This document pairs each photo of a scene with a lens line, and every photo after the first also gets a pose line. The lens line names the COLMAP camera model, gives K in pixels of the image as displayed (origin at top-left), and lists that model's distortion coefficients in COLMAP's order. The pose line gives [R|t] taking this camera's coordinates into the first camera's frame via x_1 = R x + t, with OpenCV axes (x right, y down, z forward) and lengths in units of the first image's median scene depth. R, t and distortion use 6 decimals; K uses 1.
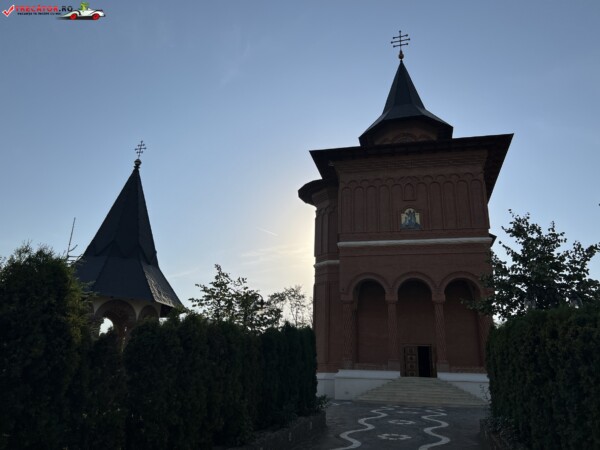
lens RADIAL K [[453.7, 0, 295.7], [0, 453.7, 225.3], [0, 0, 1]] dist [0.047076, -0.048706]
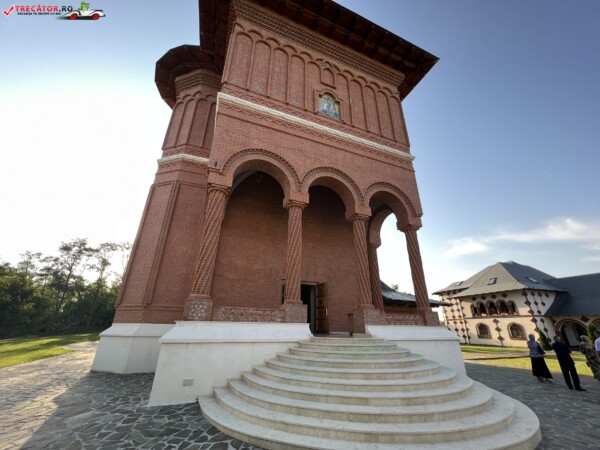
lens RADIAL K [[239.3, 0, 300.2], [0, 239.3, 226.0], [0, 0, 1]] dist [-0.000224, 0.000012]
pose [[0.818838, 0.197307, 0.539049, 0.051639], [-0.178231, 0.980047, -0.087985, 0.226938], [-0.545654, -0.024030, 0.837666, 0.747477]]
